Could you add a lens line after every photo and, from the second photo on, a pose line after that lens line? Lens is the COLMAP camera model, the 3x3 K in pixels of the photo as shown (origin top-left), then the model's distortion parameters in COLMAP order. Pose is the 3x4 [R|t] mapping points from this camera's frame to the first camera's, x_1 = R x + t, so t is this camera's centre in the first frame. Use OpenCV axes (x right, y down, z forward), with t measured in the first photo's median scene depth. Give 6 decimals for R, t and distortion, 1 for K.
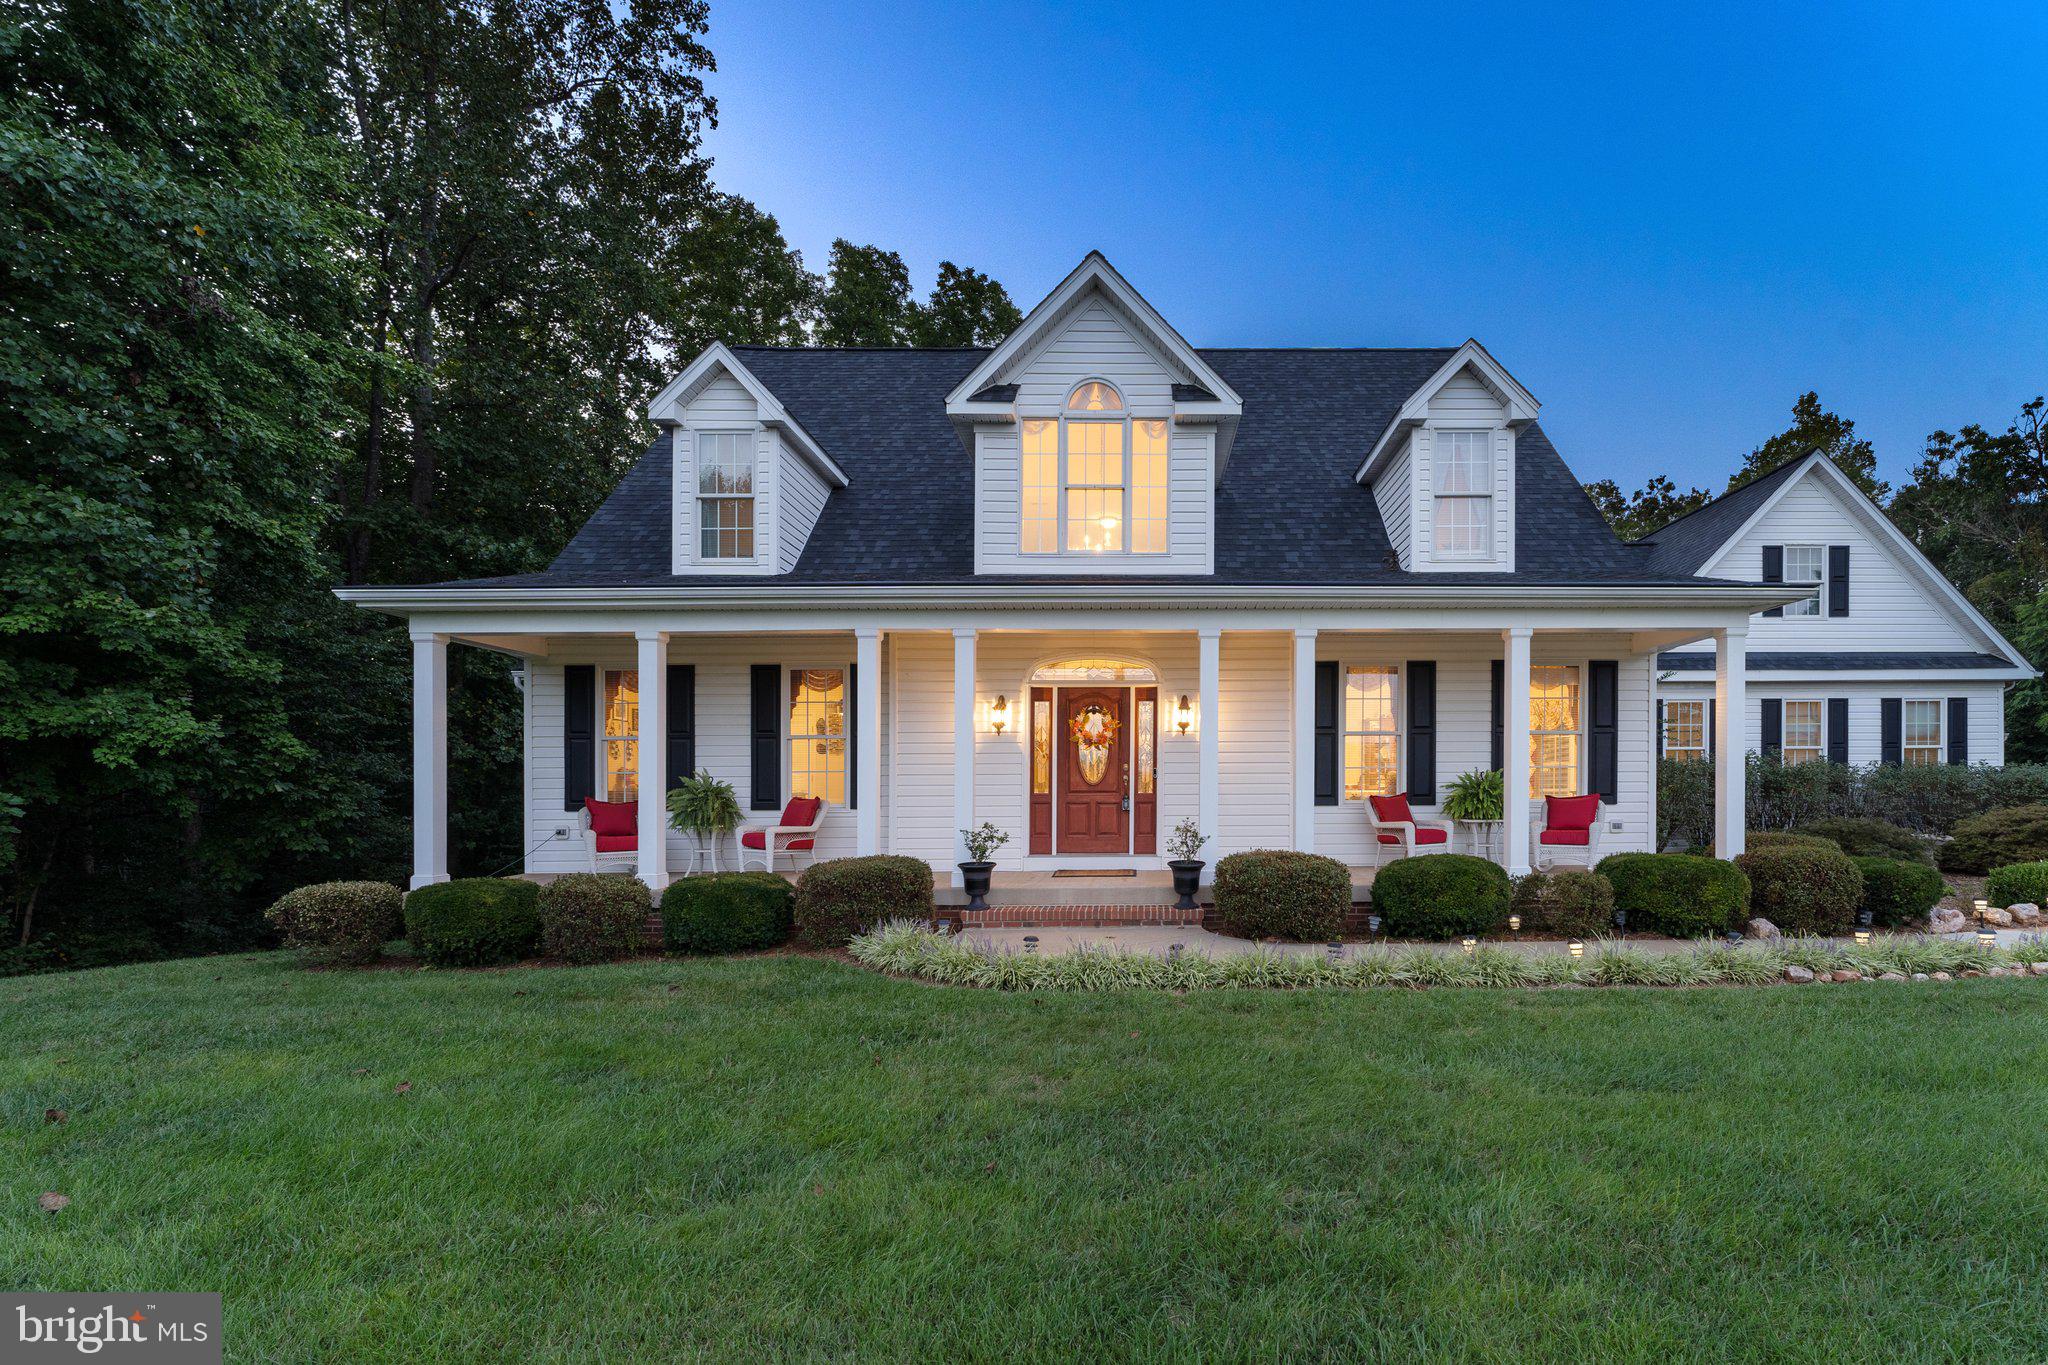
lens RADIAL K [[902.6, 0, 1153.4], [0, 902.6, 825.4], [0, 0, 1]] dist [-0.001628, 0.001447]
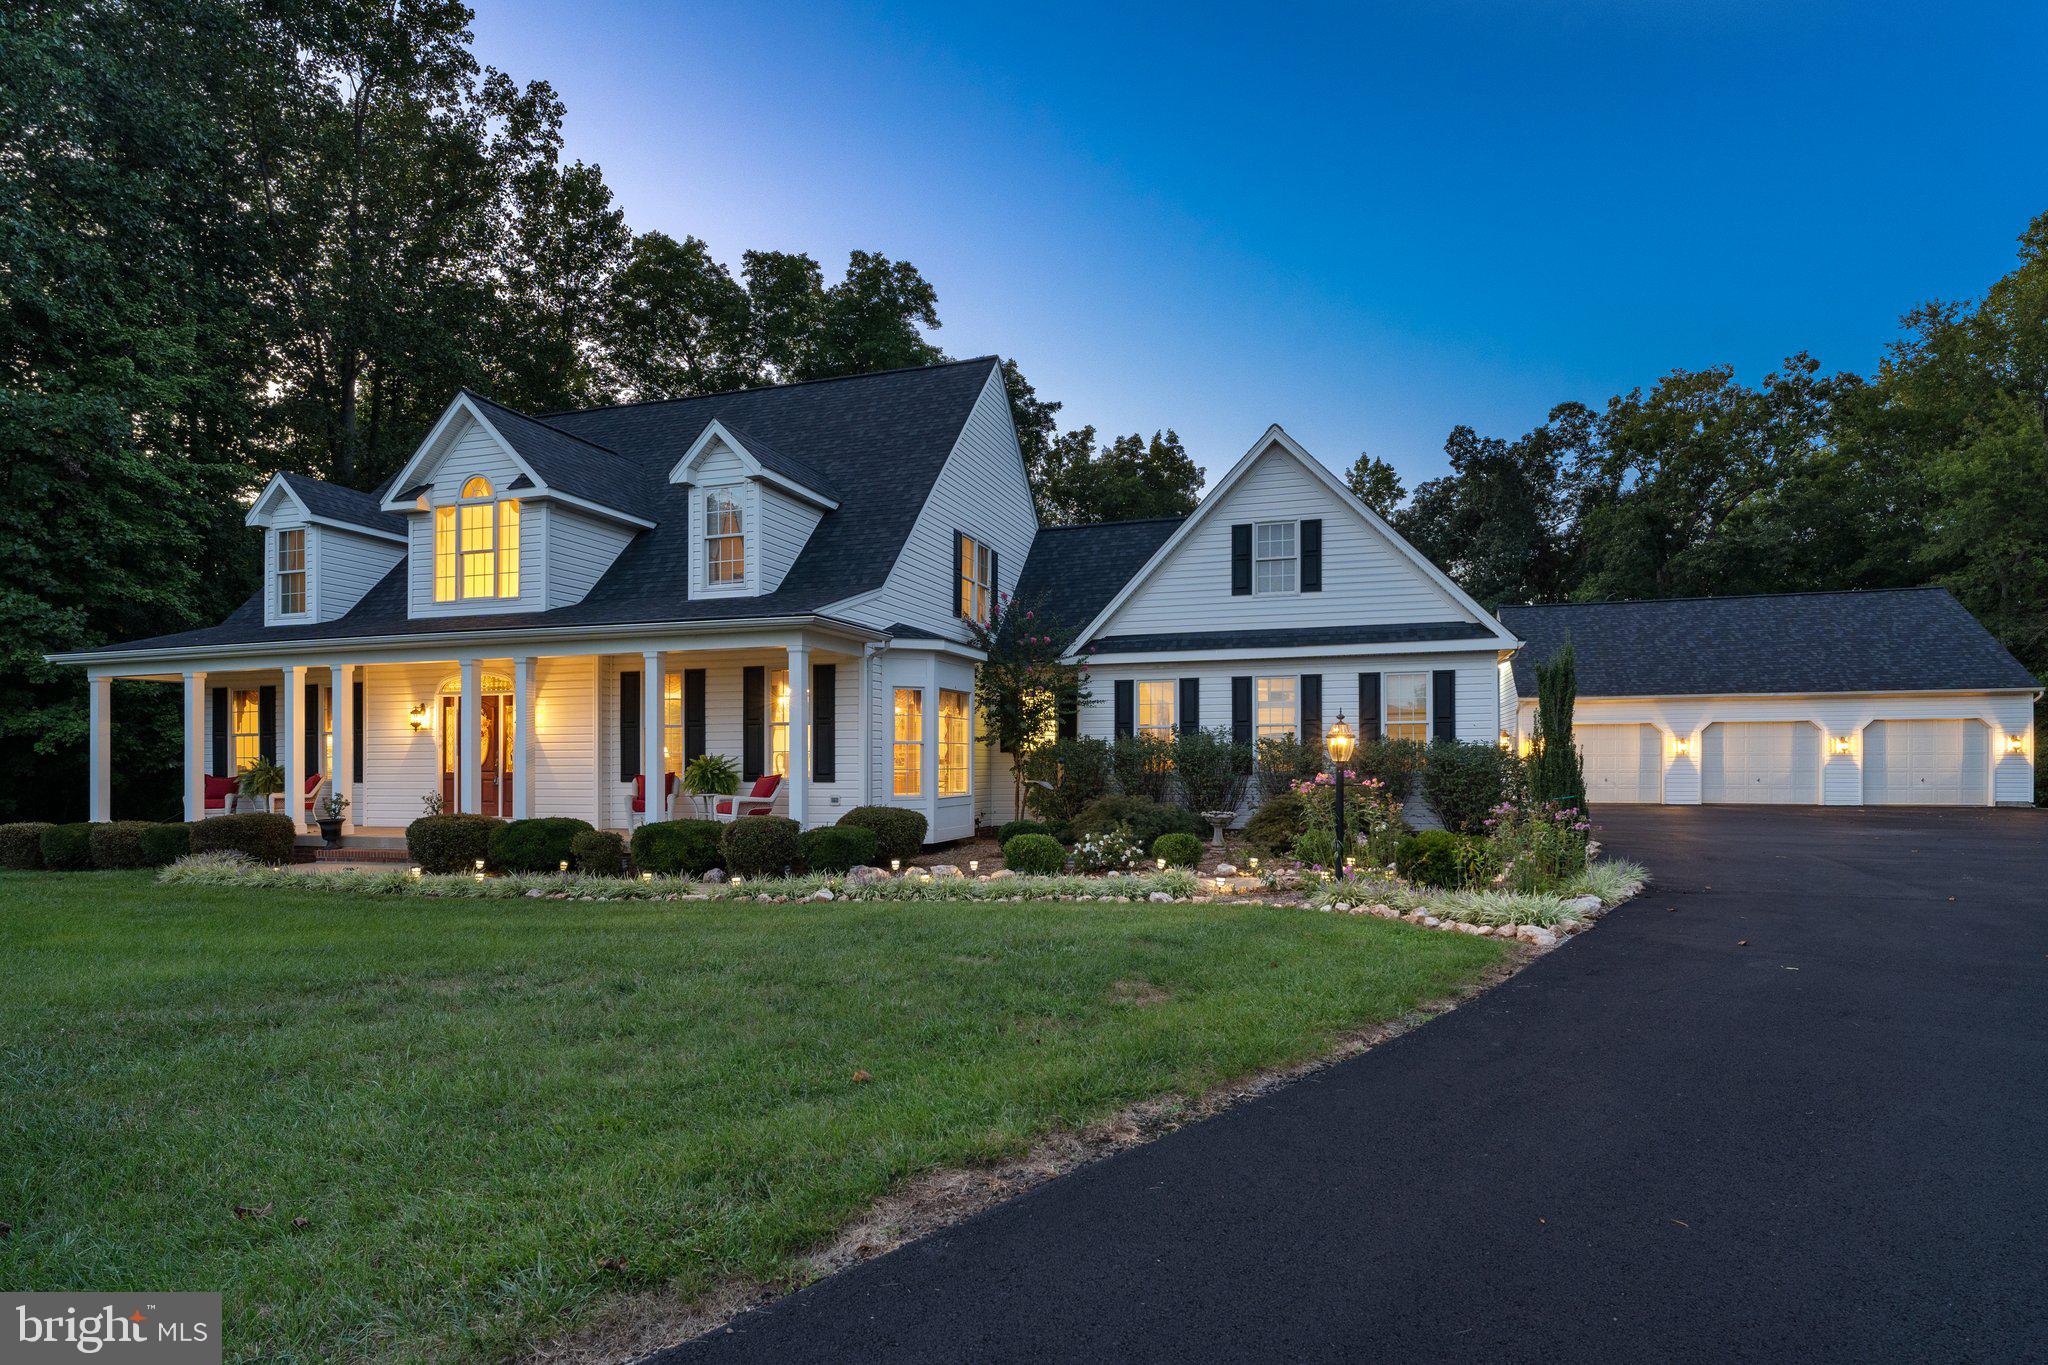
lens RADIAL K [[1050.8, 0, 1057.3], [0, 1050.8, 799.2], [0, 0, 1]] dist [-0.003925, 0.000814]
pose [[0.952427, 0.010909, -0.304573, 1.273166], [-0.010204, 0.999940, 0.003907, -0.009392], [0.304597, -0.000614, 0.952481, -0.268093]]
